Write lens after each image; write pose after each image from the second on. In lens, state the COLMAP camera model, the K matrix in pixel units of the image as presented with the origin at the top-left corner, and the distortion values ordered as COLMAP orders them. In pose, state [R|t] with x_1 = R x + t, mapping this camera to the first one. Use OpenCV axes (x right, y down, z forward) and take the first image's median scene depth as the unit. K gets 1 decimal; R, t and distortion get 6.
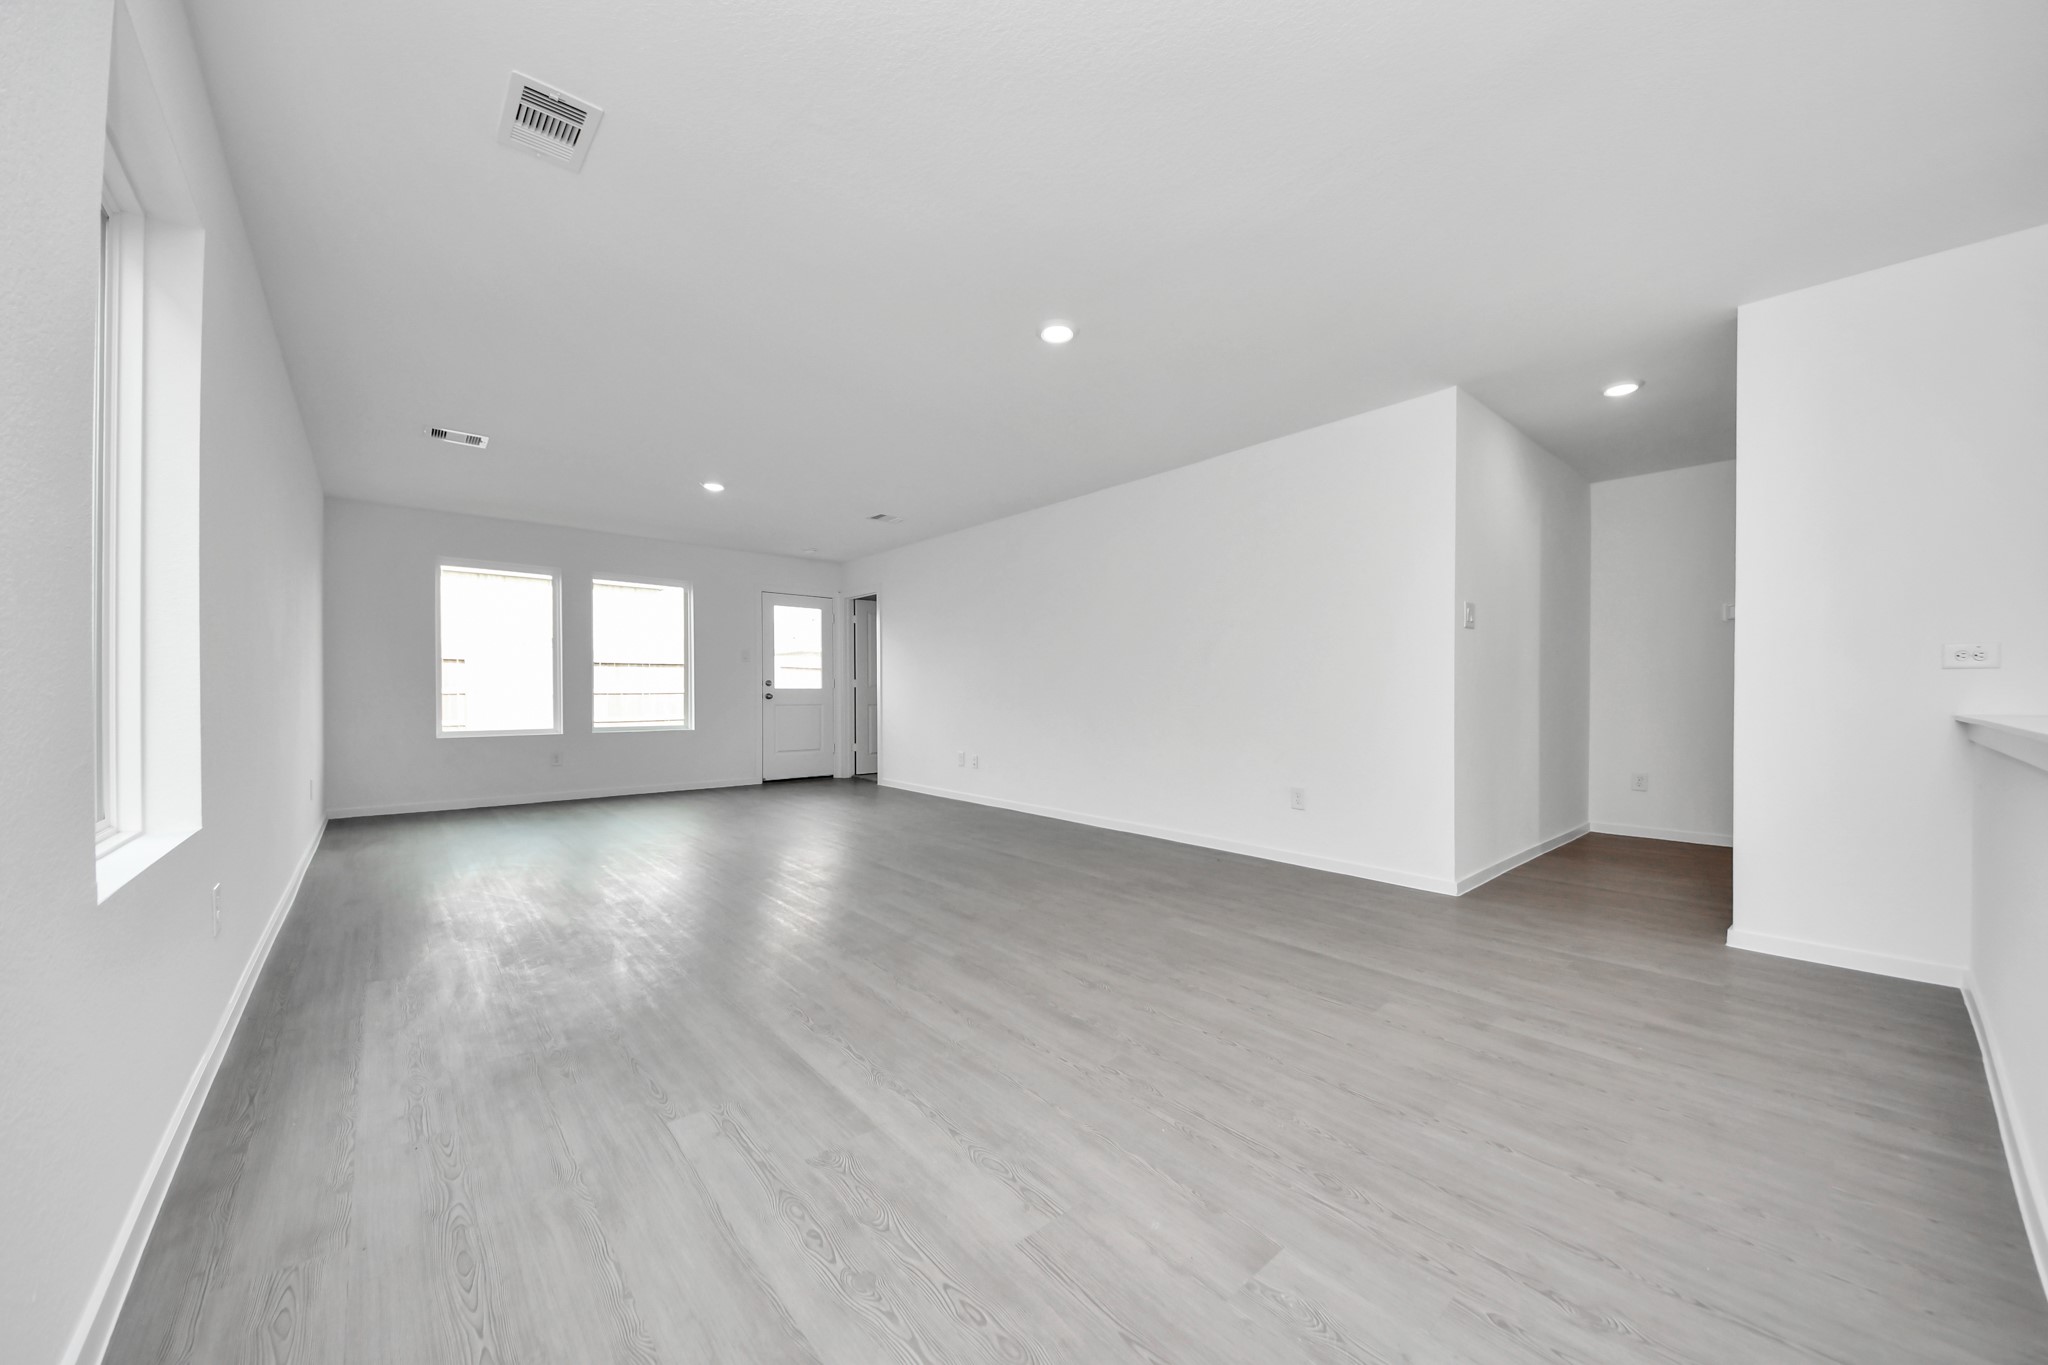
lens RADIAL K [[729.9, 0, 1024.0], [0, 729.9, 682.5], [0, 0, 1]] dist [0.001149, -0.011784]
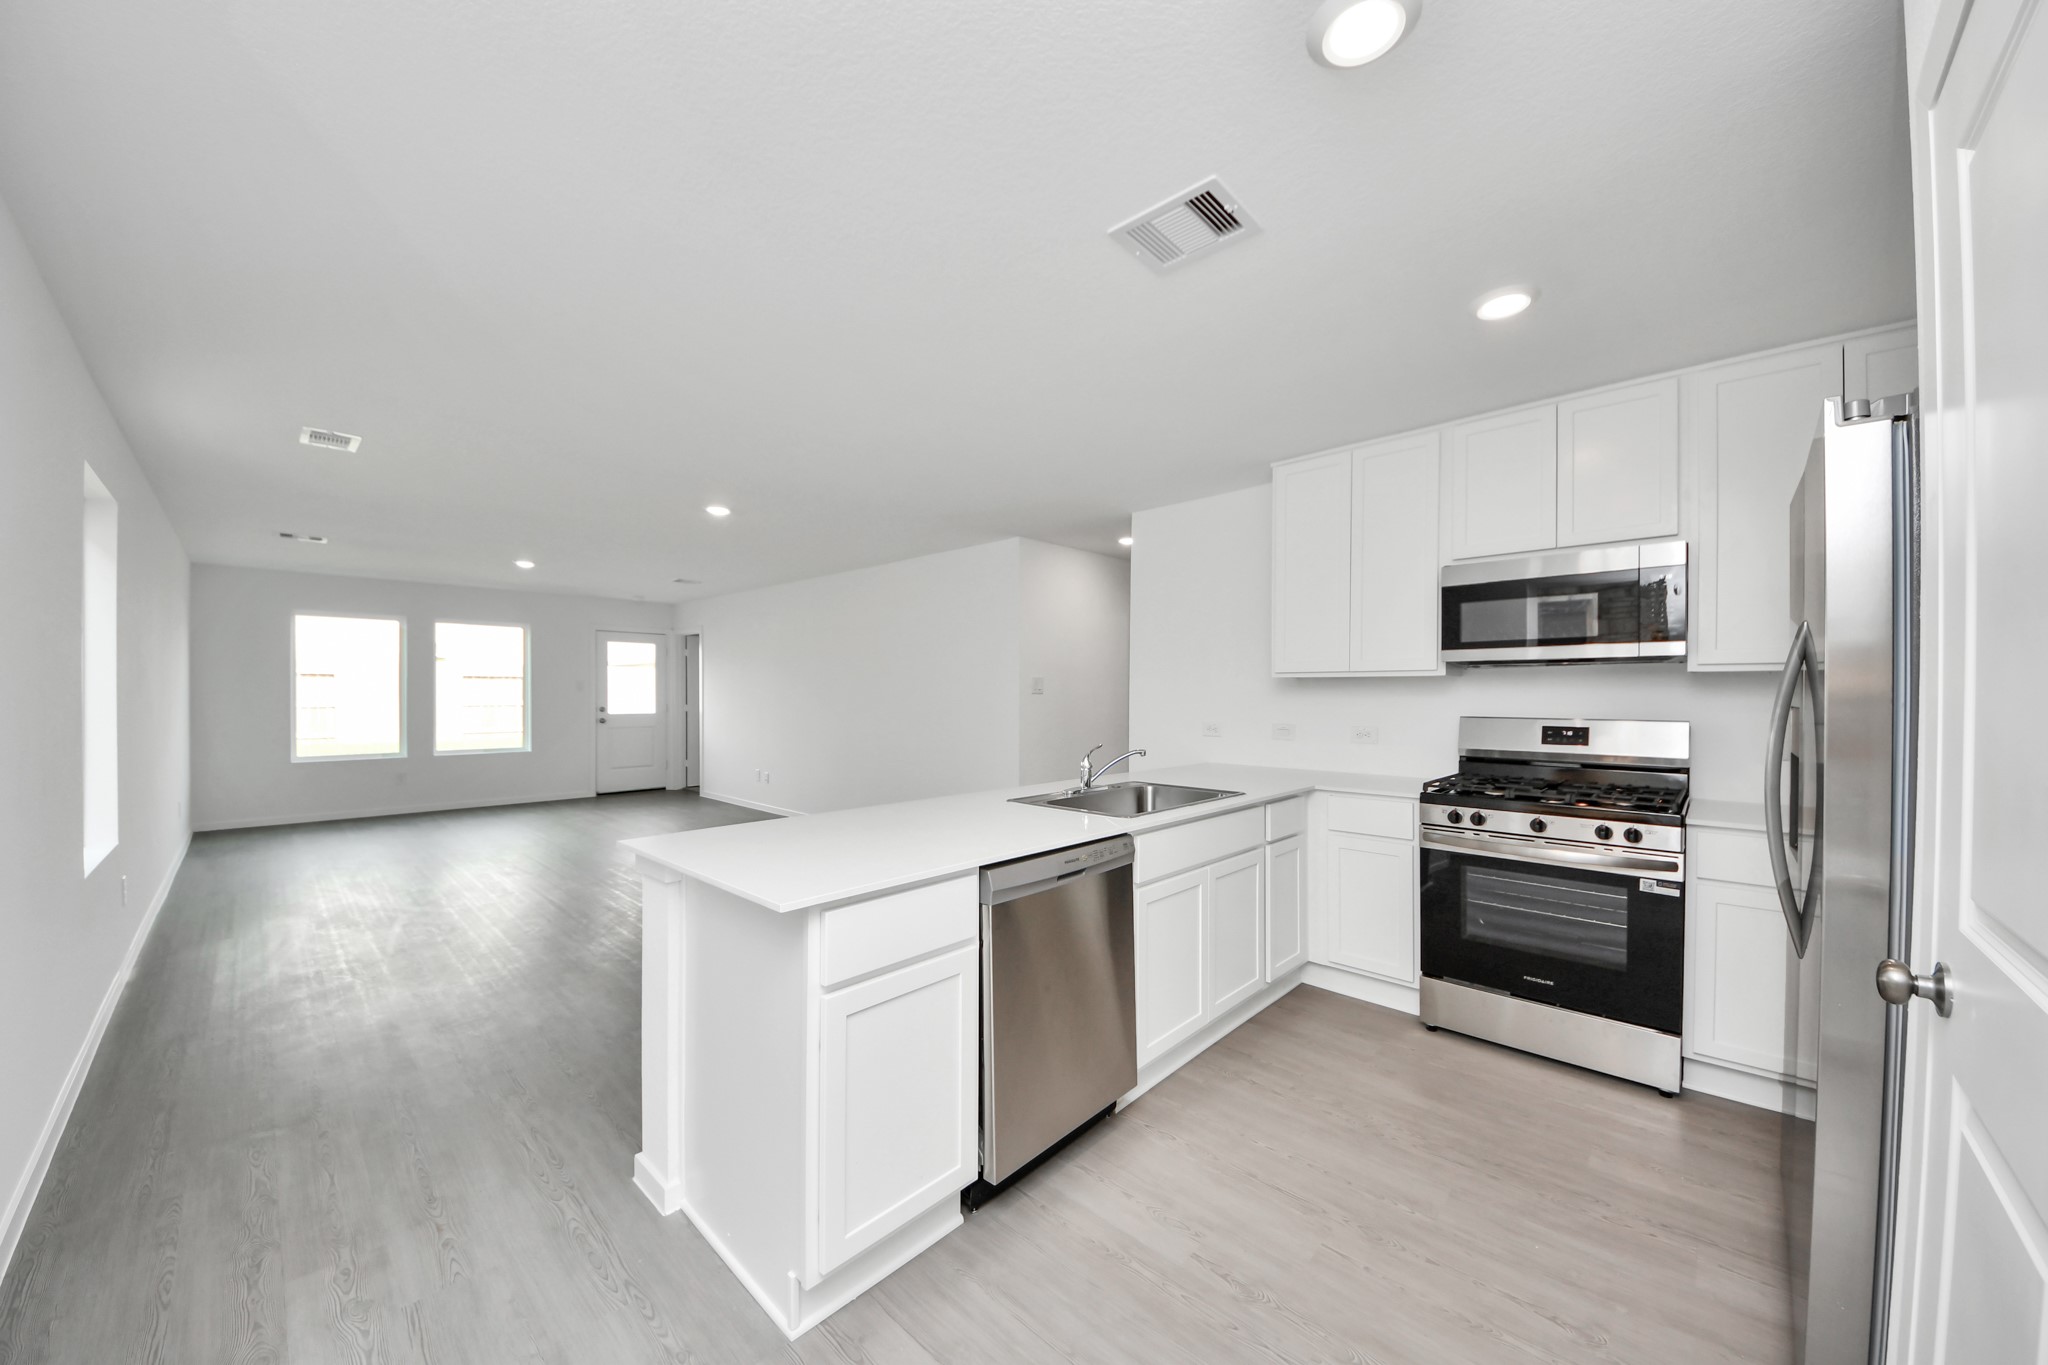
lens RADIAL K [[729.9, 0, 1024.0], [0, 729.9, 682.5], [0, 0, 1]] dist [0.001149, -0.011784]
pose [[0.995428, 0.003833, 0.095436, 0.237347], [-0.003904, 0.999992, 0.000558, -0.051947], [-0.095433, -0.000928, 0.995435, -0.249535]]
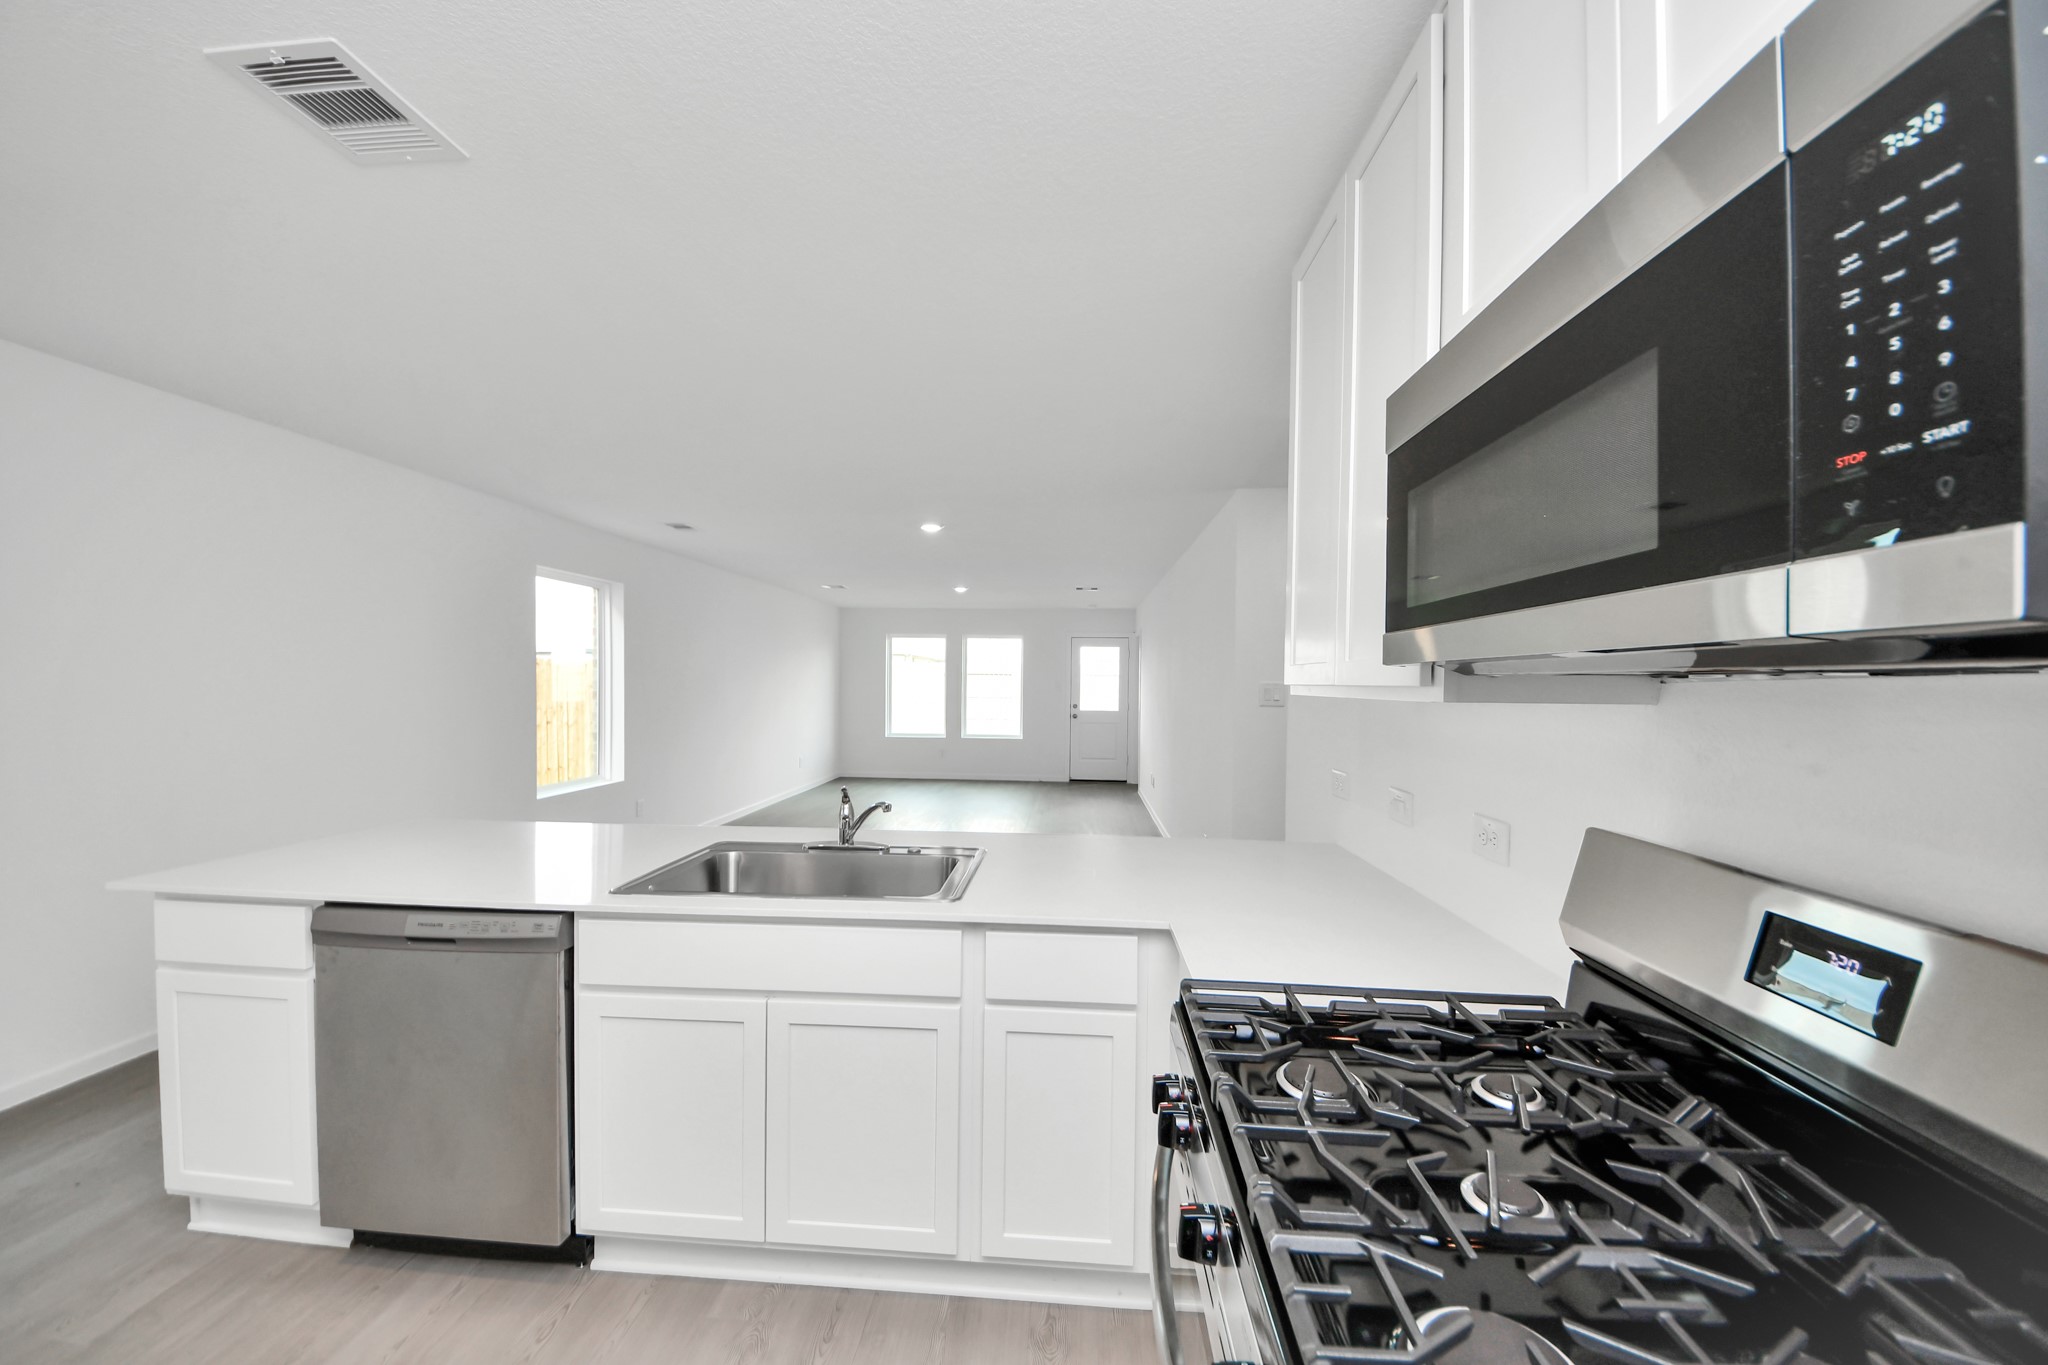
lens RADIAL K [[729.9, 0, 1024.0], [0, 729.9, 682.5], [0, 0, 1]] dist [0.001149, -0.011784]
pose [[0.712025, 0.004690, -0.702138, 0.587030], [0.002962, 0.999949, 0.009682, -0.063265], [0.702148, -0.008974, 0.711975, -0.003777]]
